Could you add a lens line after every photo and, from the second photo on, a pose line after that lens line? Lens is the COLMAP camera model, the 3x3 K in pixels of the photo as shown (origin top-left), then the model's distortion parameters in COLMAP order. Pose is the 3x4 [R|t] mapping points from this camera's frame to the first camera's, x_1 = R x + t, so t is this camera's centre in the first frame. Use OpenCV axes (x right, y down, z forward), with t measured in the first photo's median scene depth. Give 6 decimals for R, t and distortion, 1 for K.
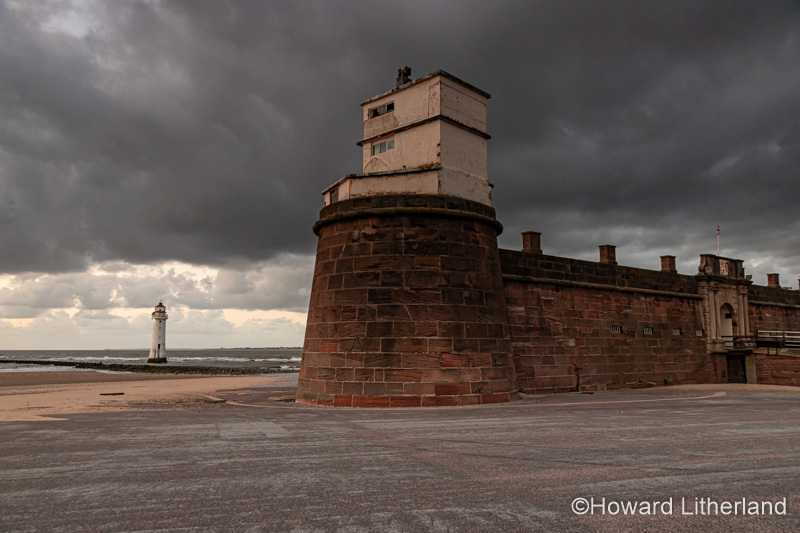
lens RADIAL K [[615.5, 0, 400.0], [0, 615.5, 266.5], [0, 0, 1]] dist [-0.003850, -0.003396]
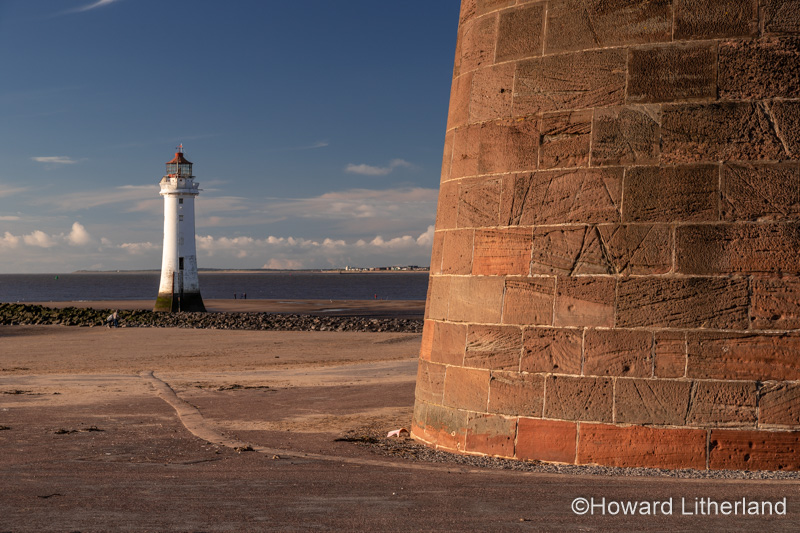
lens RADIAL K [[1636.0, 0, 400.0], [0, 1636.0, 266.5], [0, 0, 1]] dist [0.044466, -0.090255]
pose [[0.969431, -0.003963, -0.245333, 0.029466], [0.036277, 0.991196, 0.127338, 0.035482], [0.242669, -0.132345, 0.961039, 0.246196]]
